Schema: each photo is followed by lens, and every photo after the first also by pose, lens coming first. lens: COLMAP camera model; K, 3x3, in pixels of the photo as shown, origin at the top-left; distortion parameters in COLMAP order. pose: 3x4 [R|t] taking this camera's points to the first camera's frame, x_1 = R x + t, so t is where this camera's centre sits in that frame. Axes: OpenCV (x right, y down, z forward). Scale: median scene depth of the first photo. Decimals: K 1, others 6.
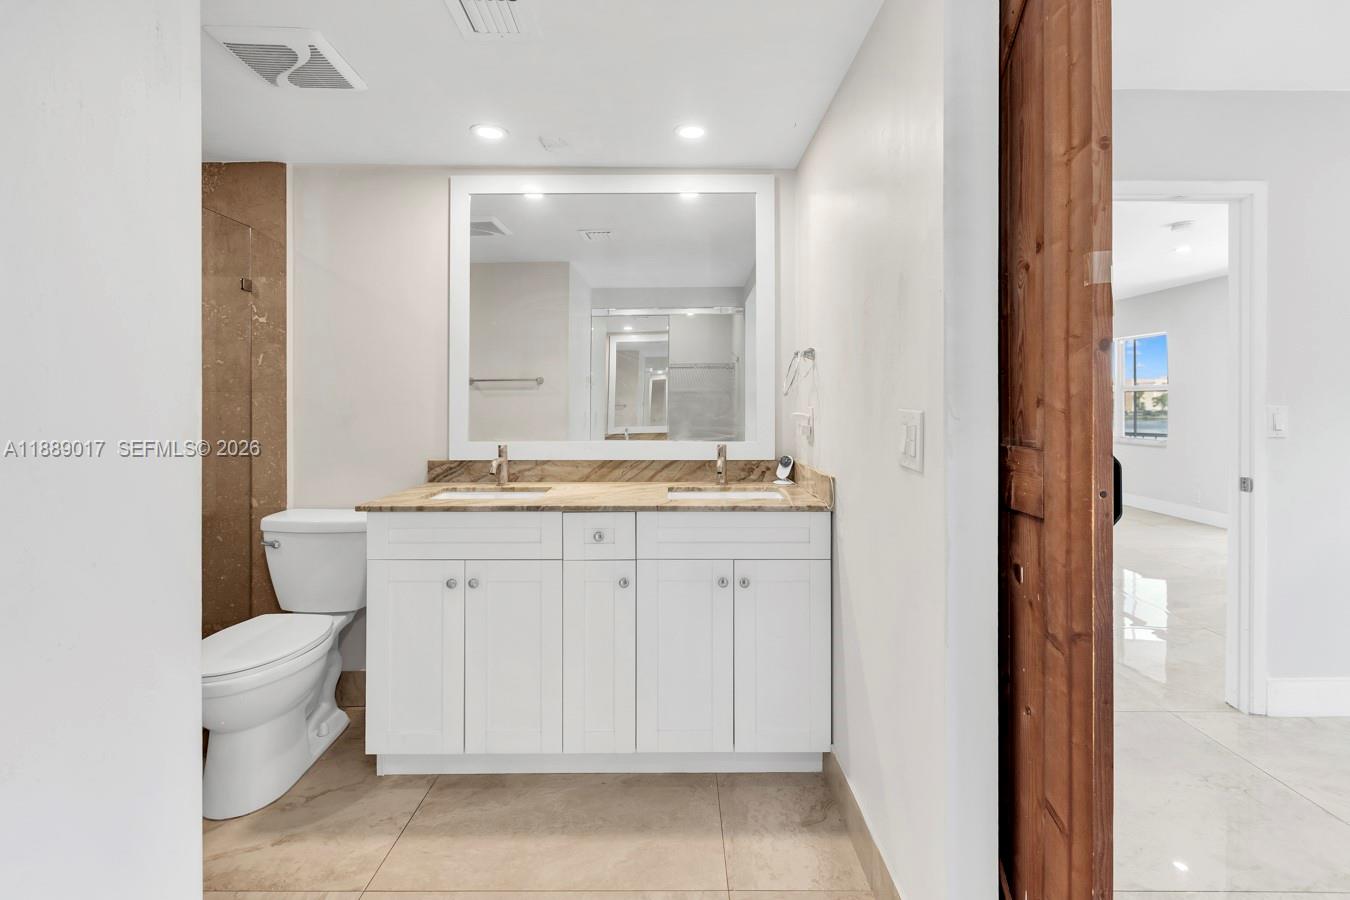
lens RADIAL K [[608.7, 0, 693.2], [0, 608.7, 400.0], [0, 0, 1]] dist [0.002460, -0.000122]
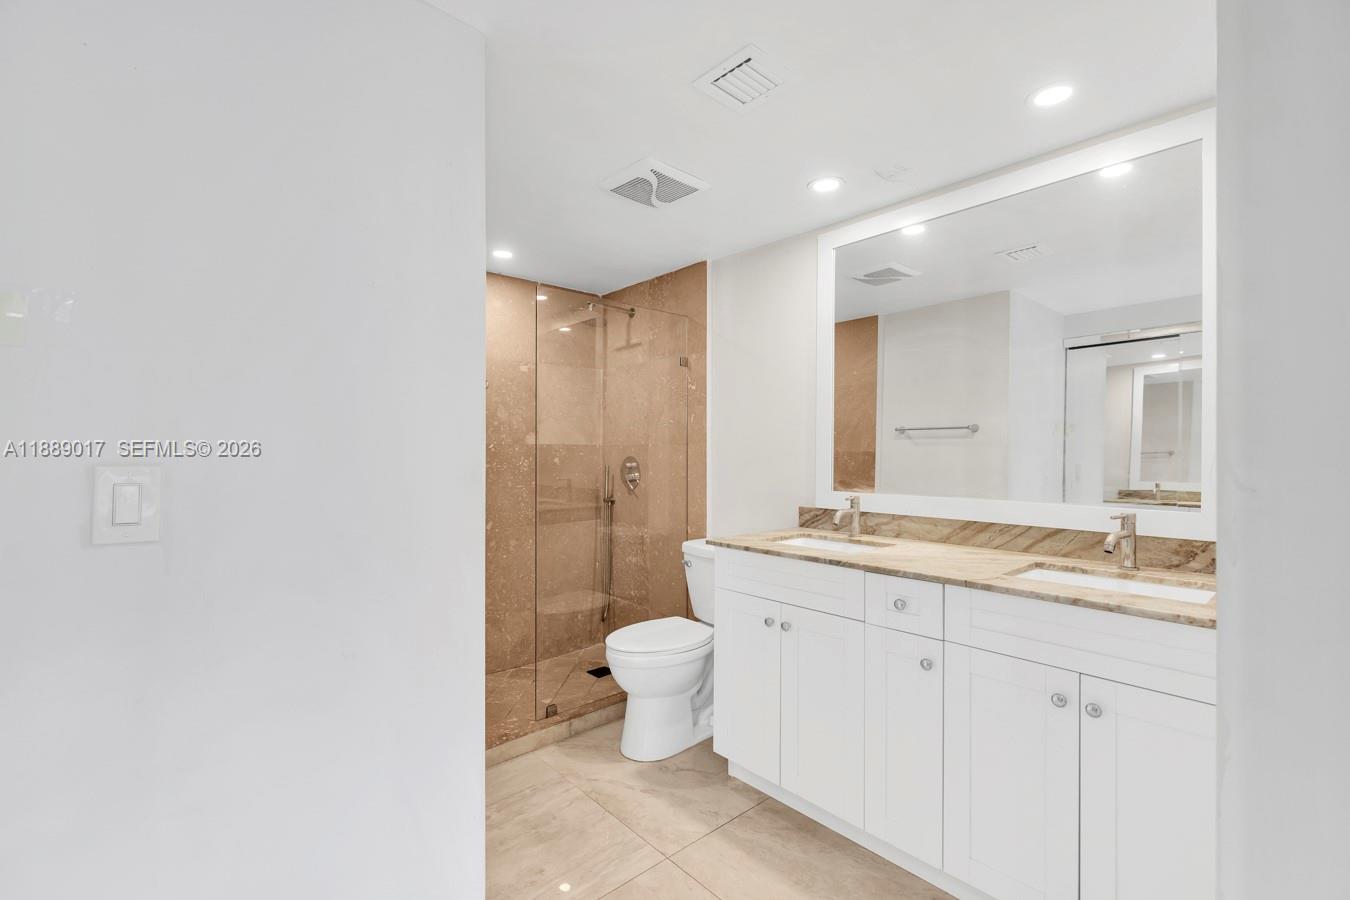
lens RADIAL K [[608.7, 0, 694.2], [0, 608.7, 450.0], [0, 0, 1]] dist [0.002460, -0.000122]
pose [[0.660441, -0.000260, -0.750878, 0.256205], [0.001585, 0.999998, 0.001048, -0.001739], [0.750877, -0.001883, 0.660440, 0.156843]]
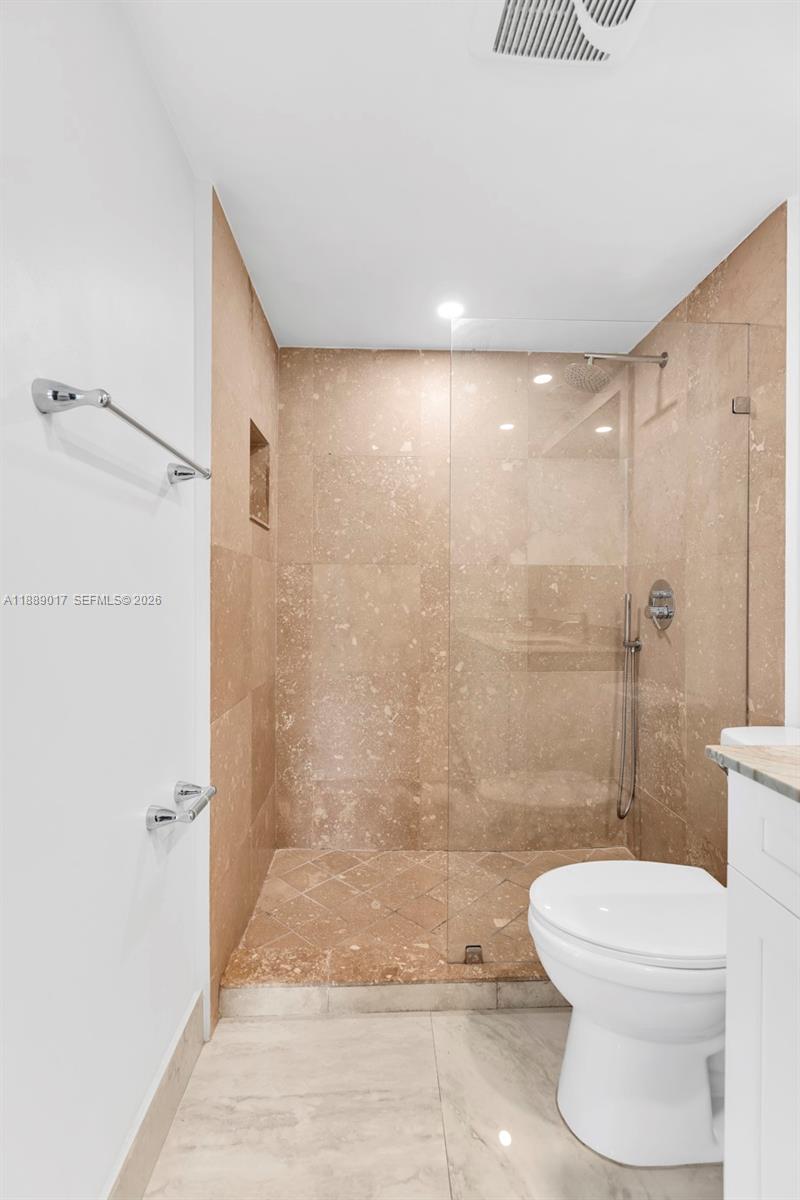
lens RADIAL K [[541.1, 0, 403.3], [0, 541.1, 595.6], [0, 0, 1]] dist [0.002460, -0.000122]
pose [[-0.000929, 0.000541, -0.999999, -0.081905], [0.000302, 1.000000, 0.000541, 0.038879], [1.000000, -0.000301, -0.000929, 0.592654]]
